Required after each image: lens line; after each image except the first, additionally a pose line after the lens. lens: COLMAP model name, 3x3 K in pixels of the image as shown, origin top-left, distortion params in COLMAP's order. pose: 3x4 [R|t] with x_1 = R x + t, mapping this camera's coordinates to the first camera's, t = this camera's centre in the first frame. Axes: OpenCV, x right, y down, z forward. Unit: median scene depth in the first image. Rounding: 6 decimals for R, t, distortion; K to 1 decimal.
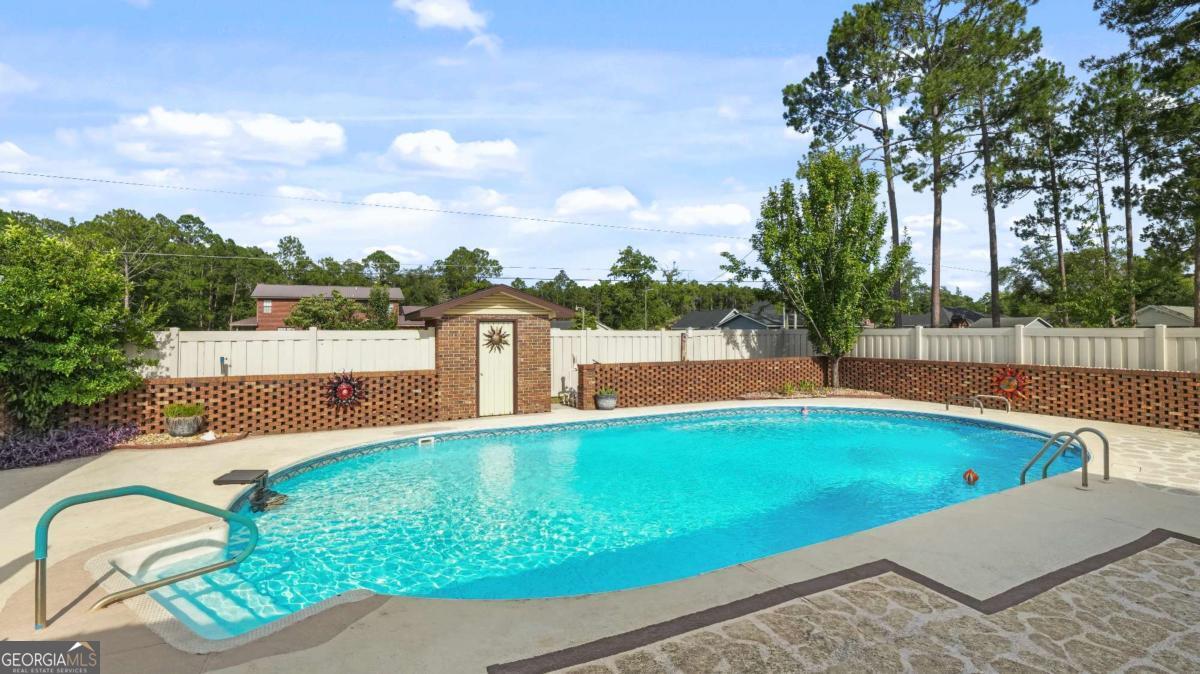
lens RADIAL K [[537.1, 0, 595.1], [0, 537.1, 318.6], [0, 0, 1]] dist [-0.057243, 0.014544]
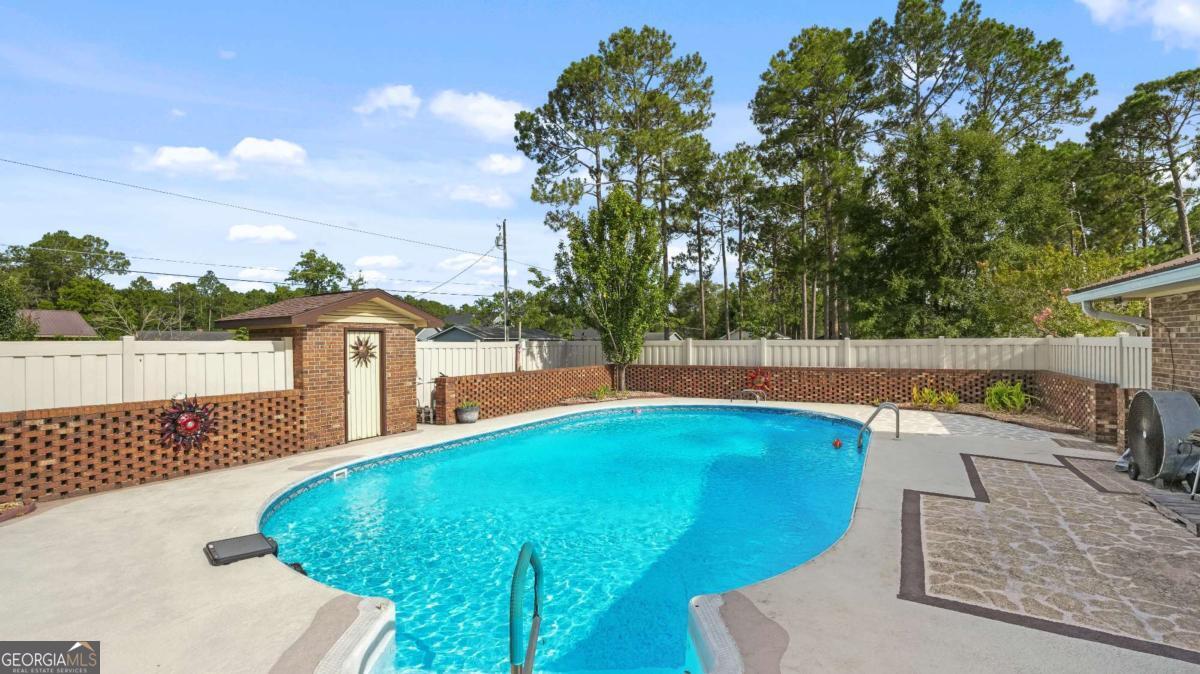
lens RADIAL K [[541.1, 0, 582.1], [0, 541.1, 342.5], [0, 0, 1]] dist [-0.036810, 0.000285]
pose [[0.832442, -0.000766, 0.554112, -0.371594], [-0.009969, 0.999816, 0.016359, 0.006225], [-0.554023, -0.019142, 0.832281, 0.078303]]
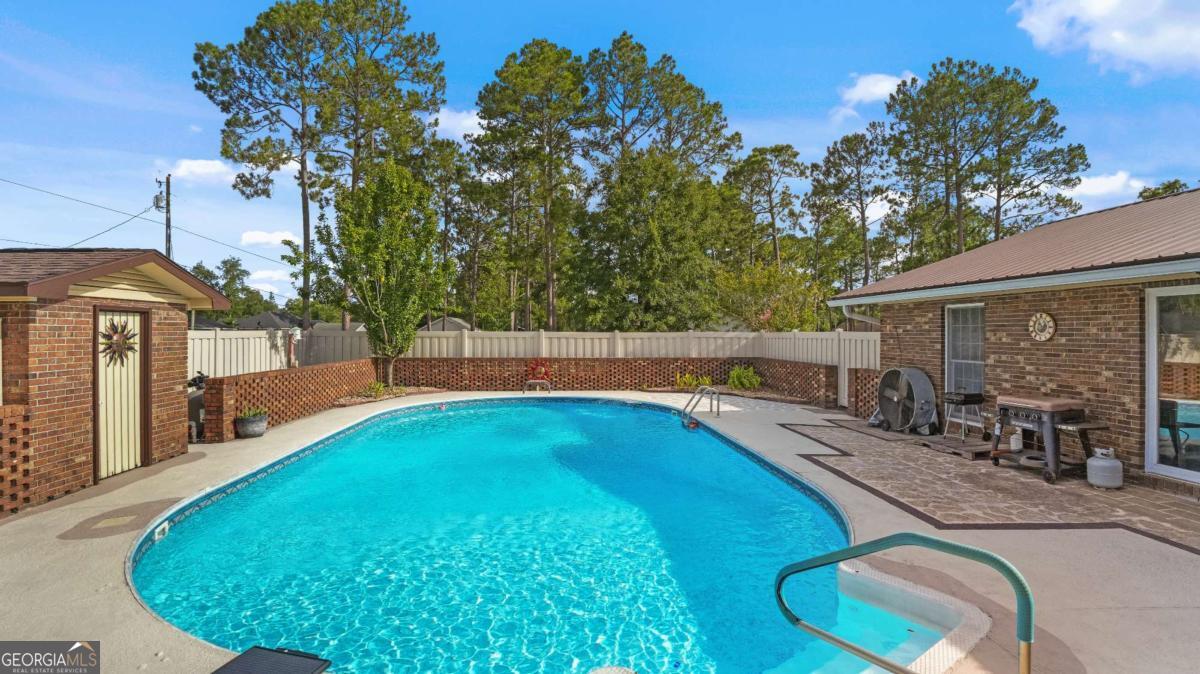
lens RADIAL K [[549.3, 0, 570.7], [0, 549.3, 333.7], [0, 0, 1]] dist [-0.053065, 0.020839]
pose [[0.399046, 0.006084, 0.916911, -0.516293], [-0.024666, 0.999687, 0.004101, 0.015005], [-0.916599, -0.024253, 0.399071, 0.326194]]
